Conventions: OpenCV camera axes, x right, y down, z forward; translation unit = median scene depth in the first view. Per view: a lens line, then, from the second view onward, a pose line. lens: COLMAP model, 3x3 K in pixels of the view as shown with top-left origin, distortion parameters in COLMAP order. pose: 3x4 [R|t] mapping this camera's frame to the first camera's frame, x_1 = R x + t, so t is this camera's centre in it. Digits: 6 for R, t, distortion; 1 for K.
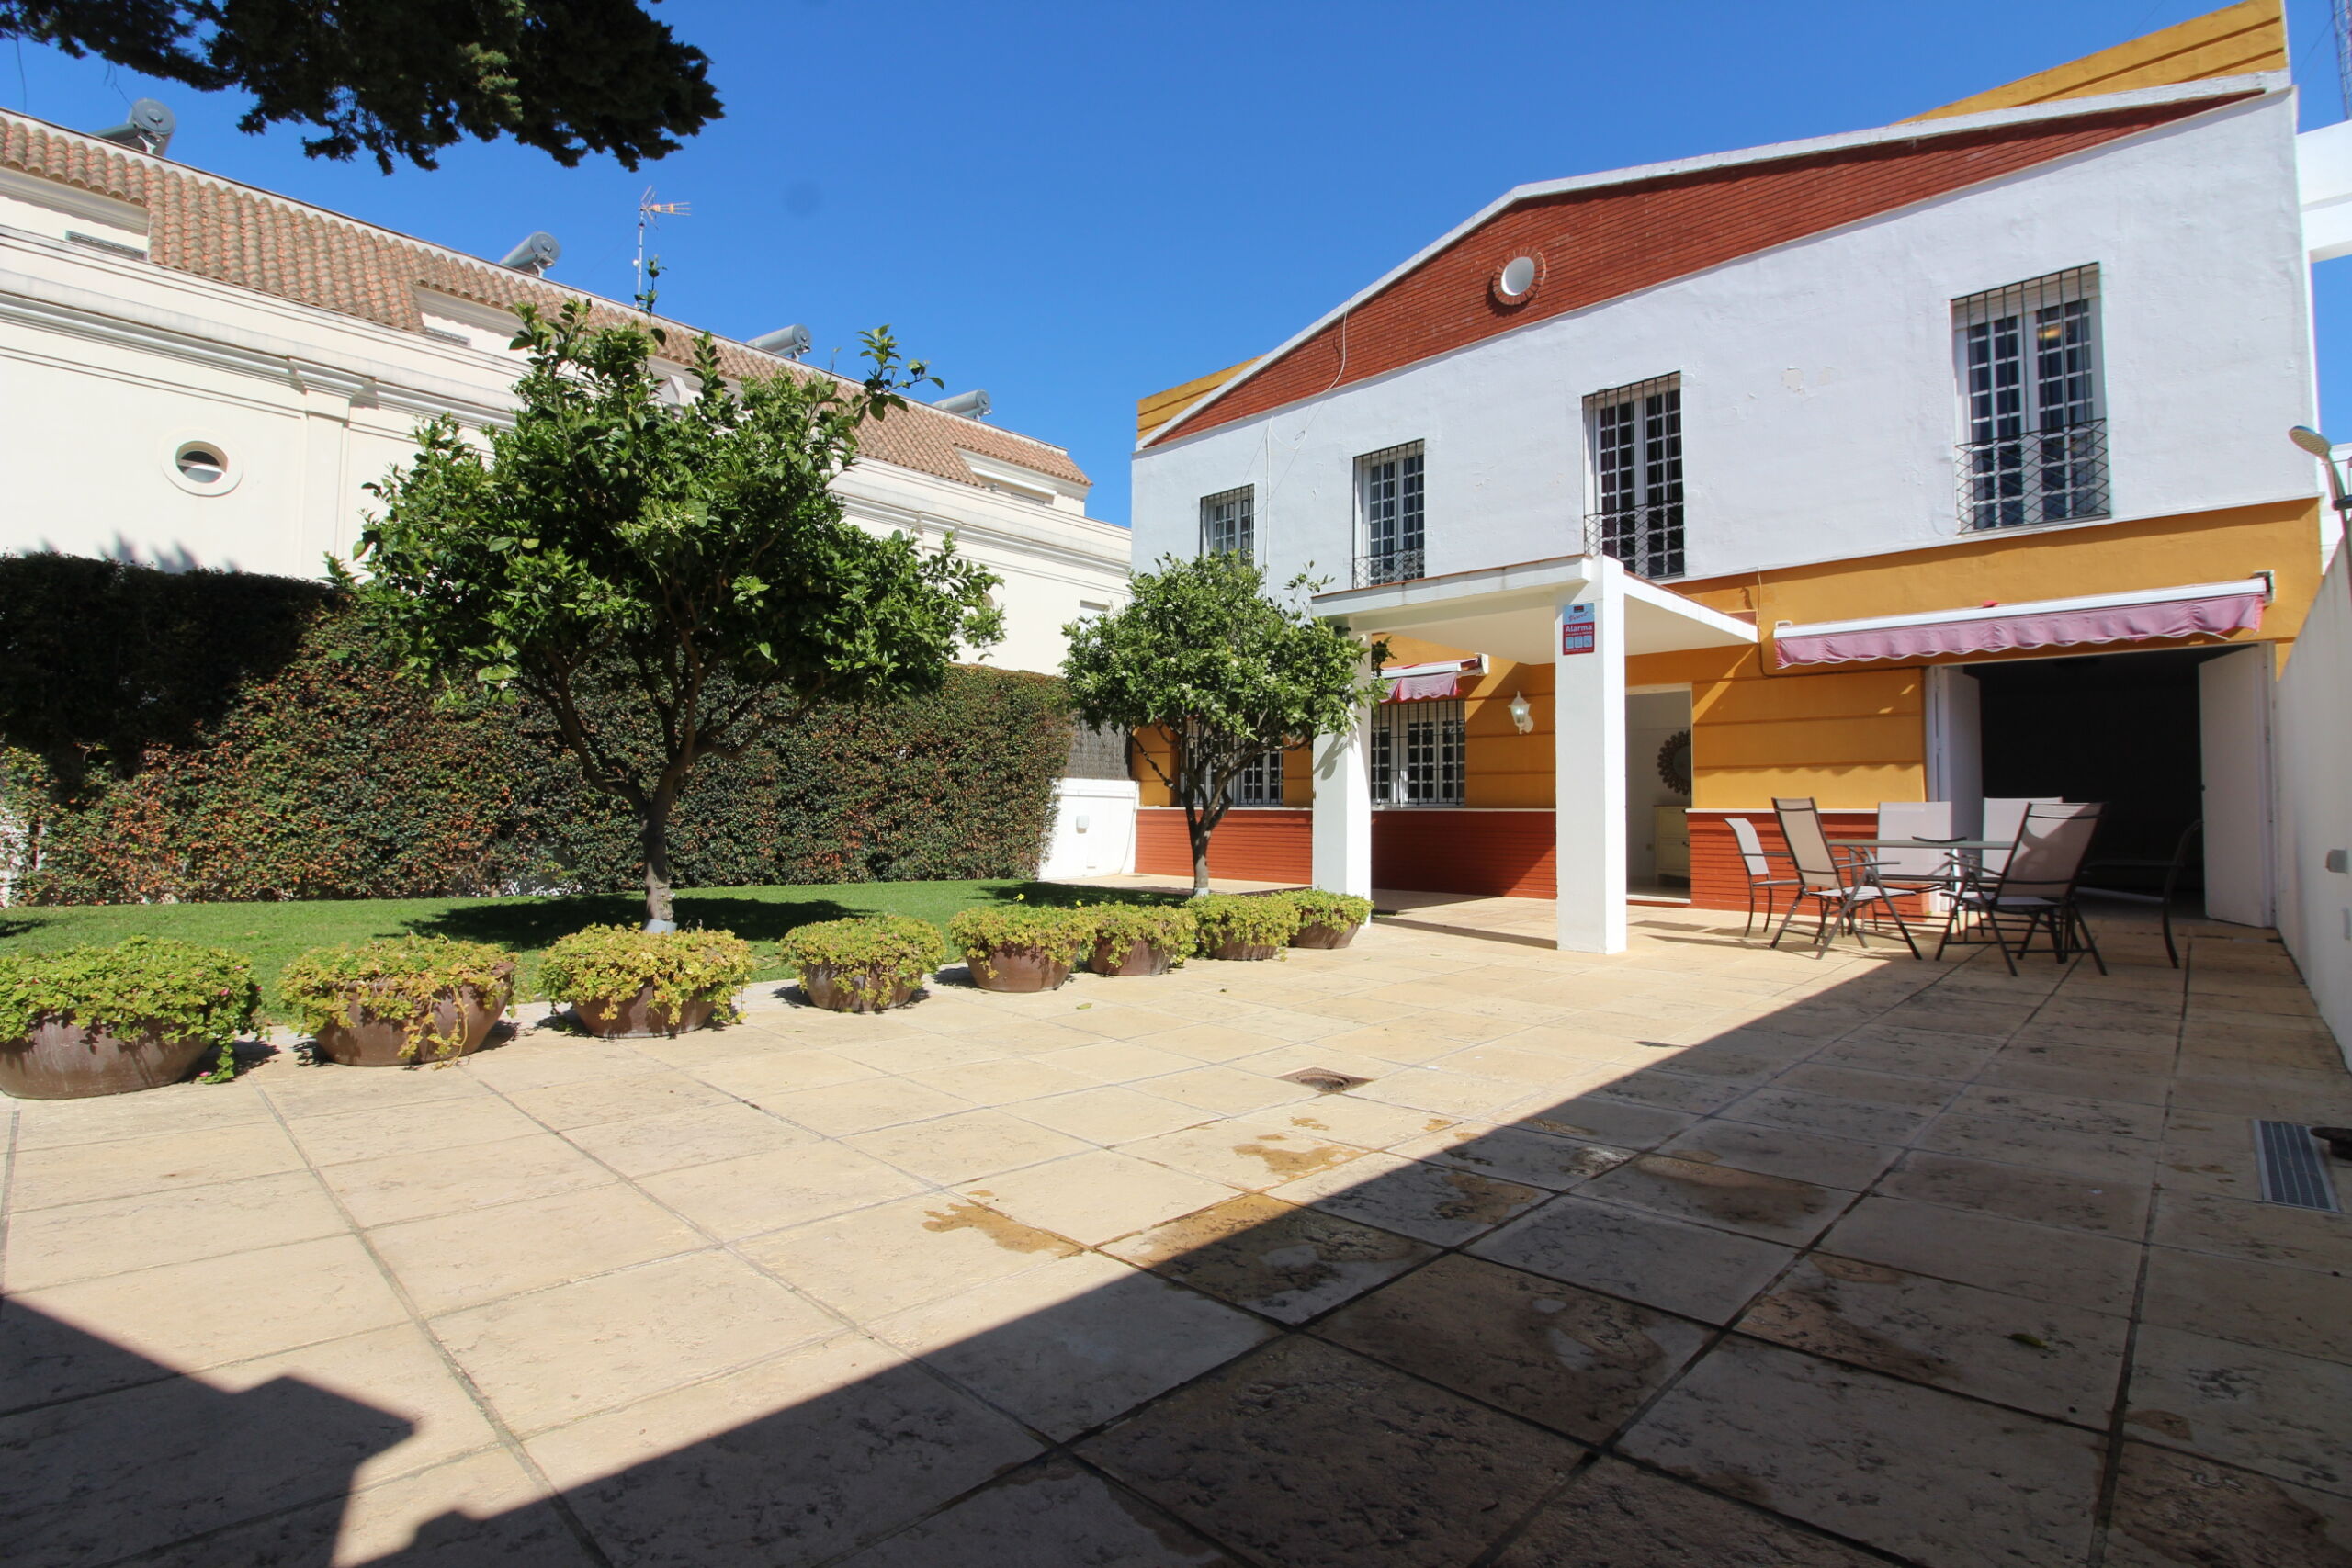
lens RADIAL K [[1094.6, 0, 1156.2], [0, 1094.6, 775.1], [0, 0, 1]] dist [-0.012010, -0.008459]
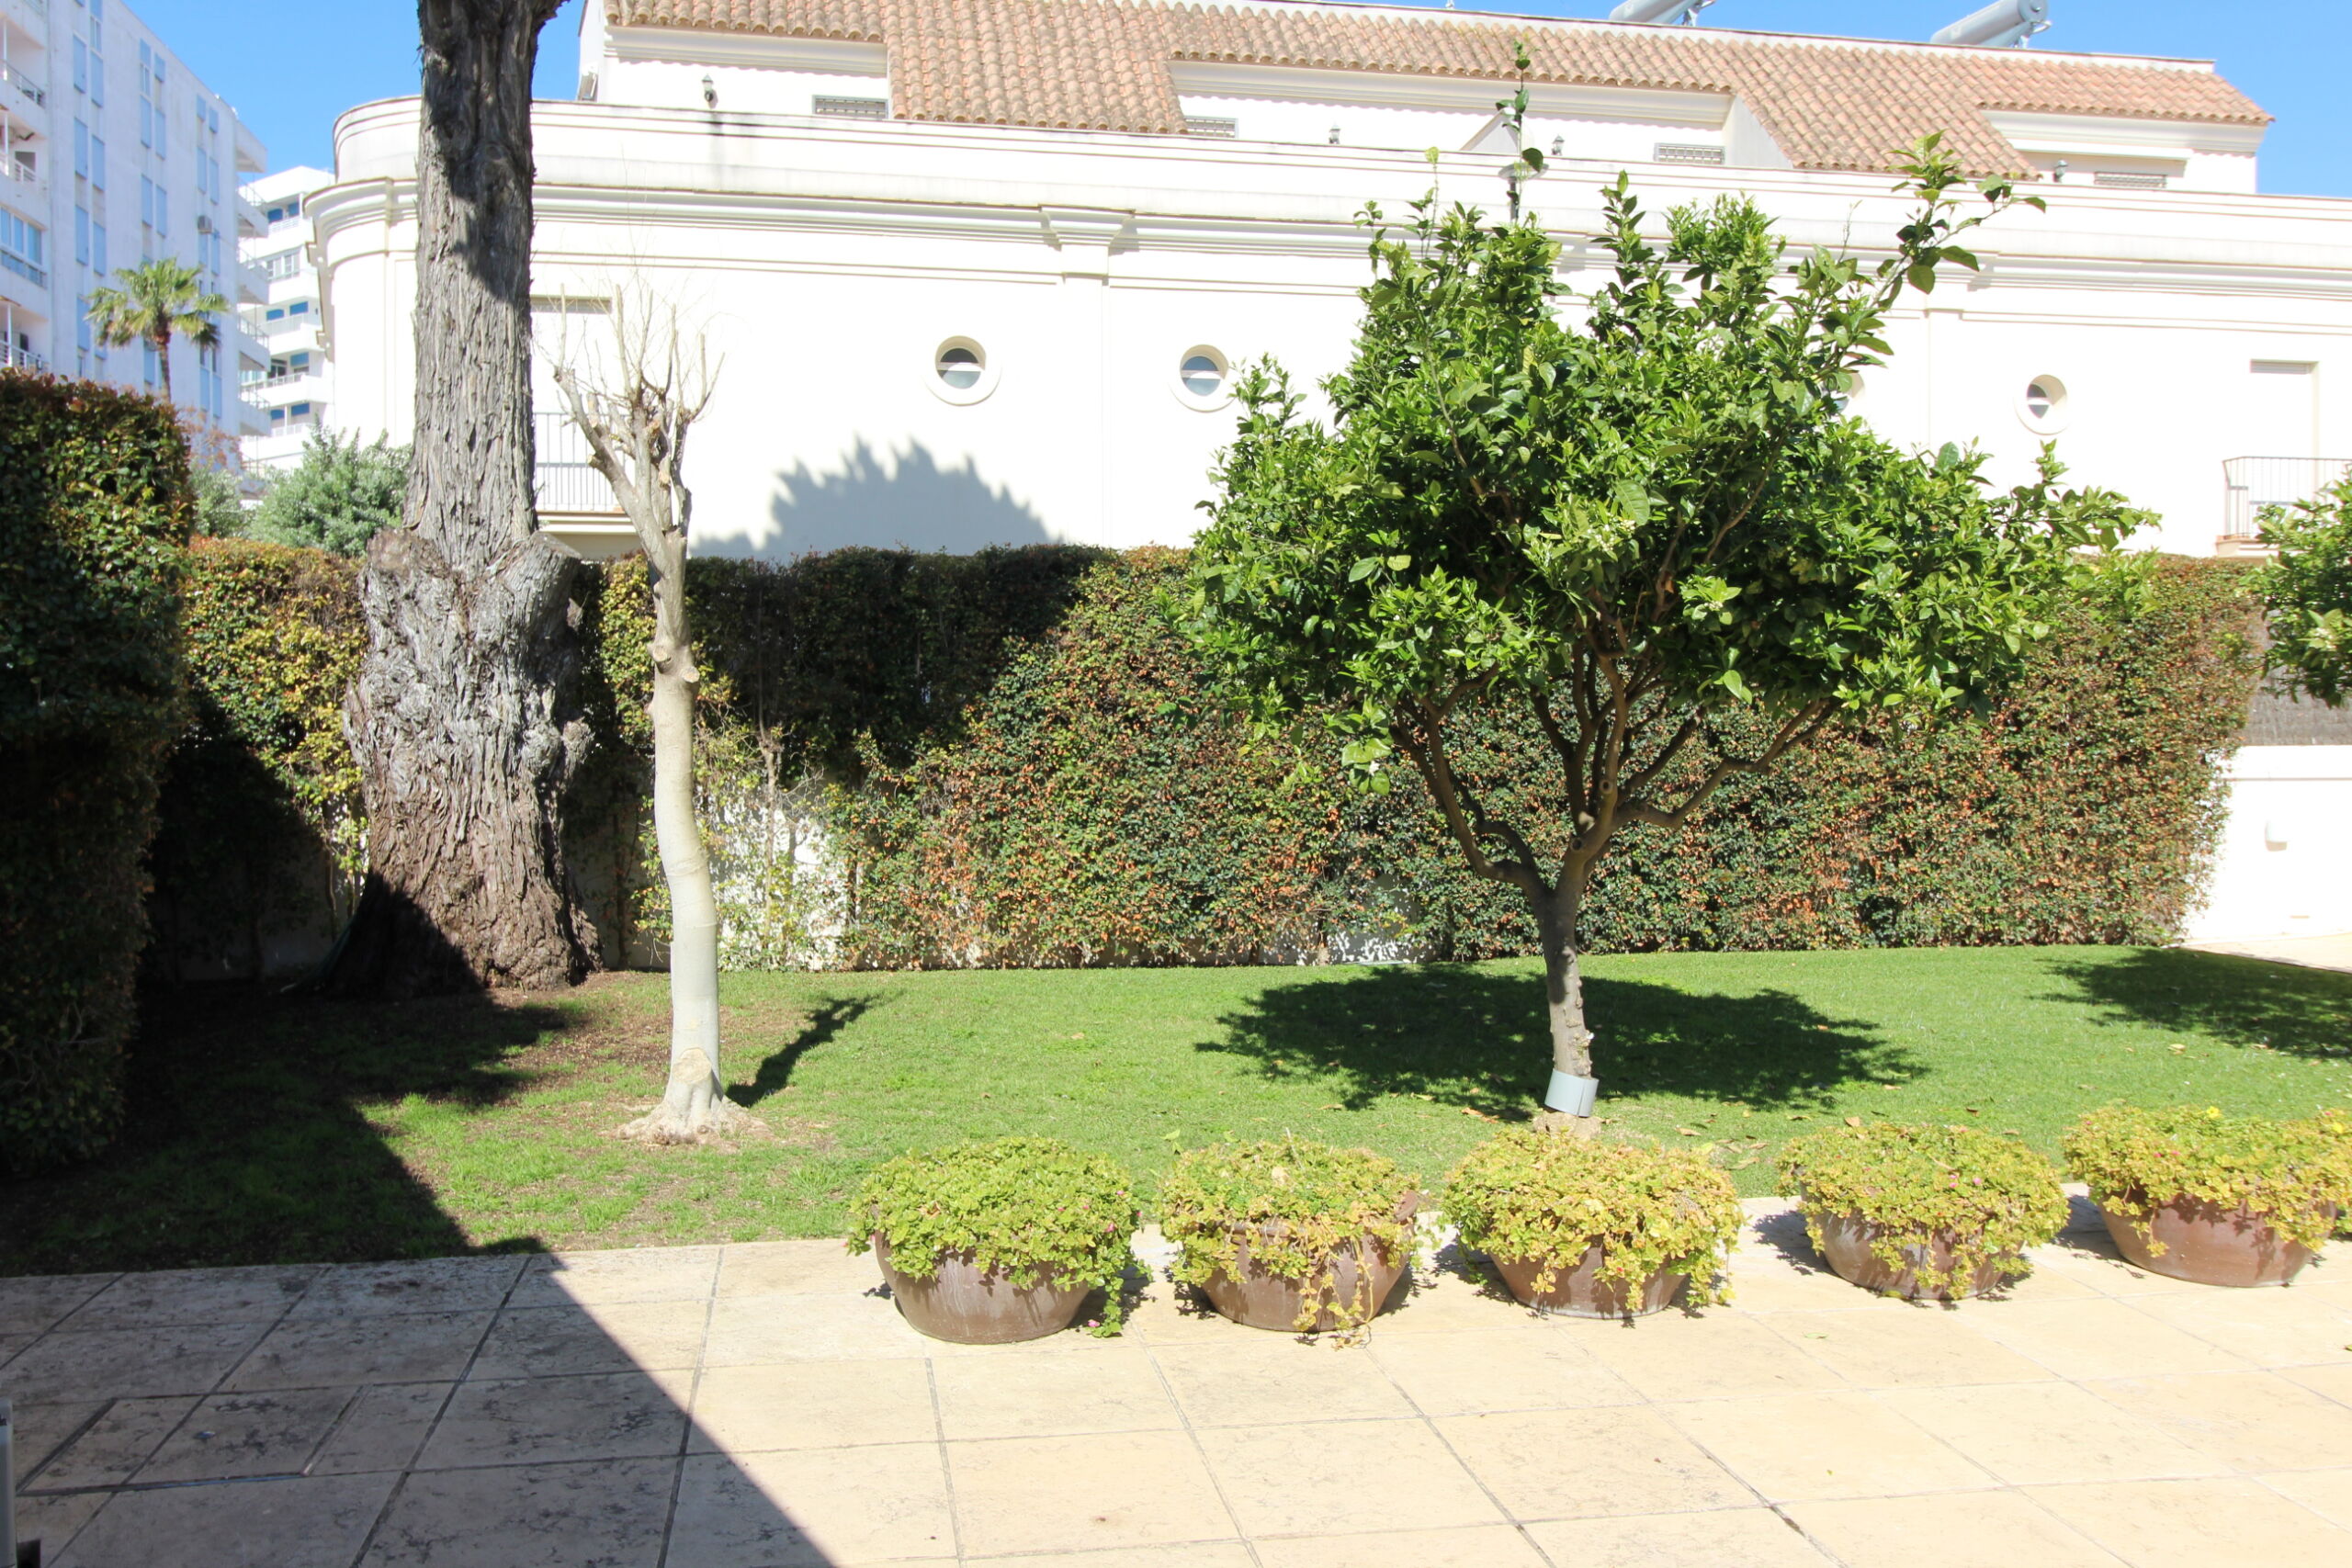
lens RADIAL K [[1770.1, 0, 1117.8], [0, 1770.1, 749.2], [0, 0, 1]] dist [0.006093, 0.002617]
pose [[0.810185, -0.003213, -0.586165, -0.045641], [0.036441, 0.998327, 0.044896, -0.131874], [0.585040, -0.057734, 0.808947, -0.033304]]
